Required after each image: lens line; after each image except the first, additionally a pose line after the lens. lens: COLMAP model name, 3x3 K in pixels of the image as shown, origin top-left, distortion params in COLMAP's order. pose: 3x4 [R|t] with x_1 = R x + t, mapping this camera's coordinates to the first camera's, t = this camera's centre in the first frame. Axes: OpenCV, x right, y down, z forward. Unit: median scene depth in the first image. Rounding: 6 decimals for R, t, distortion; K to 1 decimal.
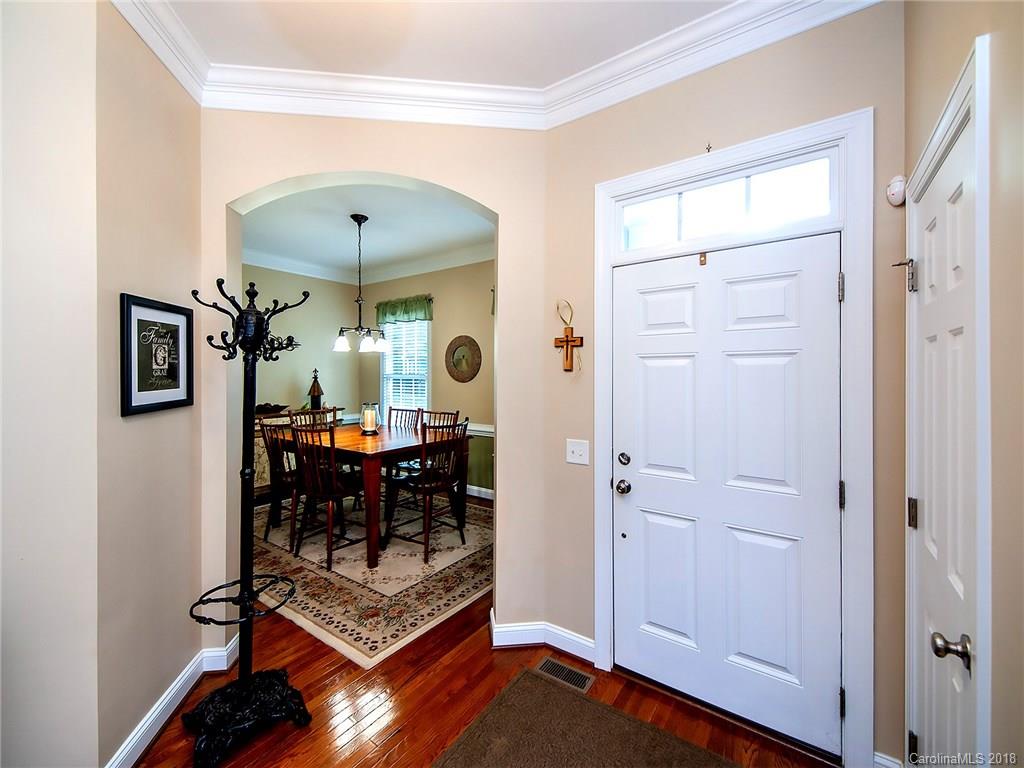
lens RADIAL K [[424.5, 0, 511.6], [0, 424.5, 378.5], [0, 0, 1]] dist [0.014230, -0.003399]
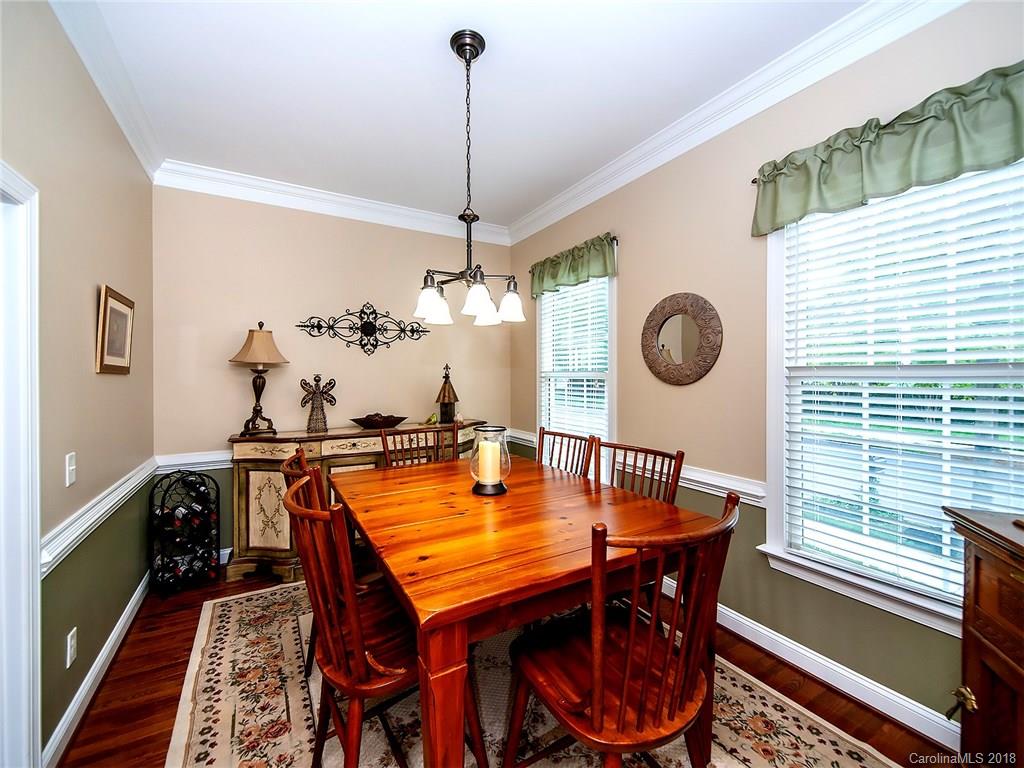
lens RADIAL K [[424.5, 0, 508.7], [0, 424.5, 377.1], [0, 0, 1]] dist [0.014230, -0.003399]
pose [[0.911108, -0.004189, -0.412147, -0.090156], [0.002023, 0.999982, -0.005692, 0.002302], [0.412163, 0.004352, 0.911100, 0.450308]]
